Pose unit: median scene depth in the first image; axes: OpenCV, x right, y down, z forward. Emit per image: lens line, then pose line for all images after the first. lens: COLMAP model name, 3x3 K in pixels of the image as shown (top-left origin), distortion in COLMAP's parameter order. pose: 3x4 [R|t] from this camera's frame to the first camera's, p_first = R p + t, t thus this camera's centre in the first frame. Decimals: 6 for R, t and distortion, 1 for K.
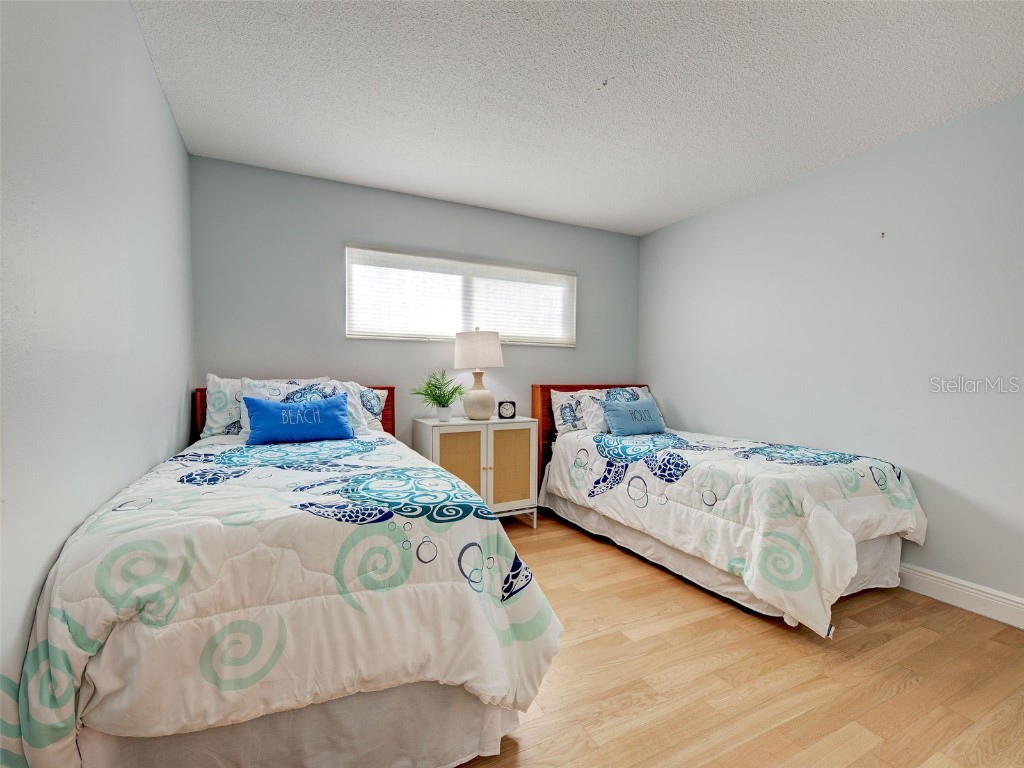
lens RADIAL K [[468.1, 0, 515.0], [0, 468.1, 386.0], [0, 0, 1]] dist [0.000775, -0.000008]
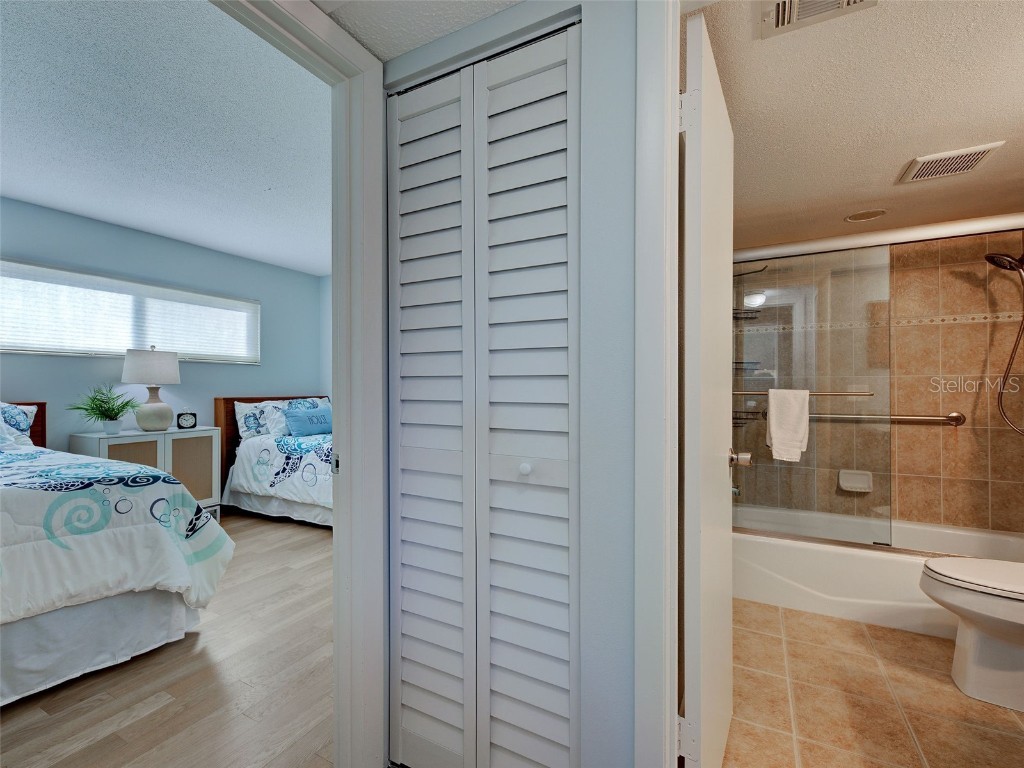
lens RADIAL K [[448.1, 0, 520.4], [0, 448.1, 386.1], [0, 0, 1]] dist [0.013702, -0.008649]
pose [[0.811628, -0.006156, 0.584142, 0.001417], [0.022832, 0.999515, -0.021189, 0.010039], [-0.583728, 0.030535, 0.811375, -0.347937]]
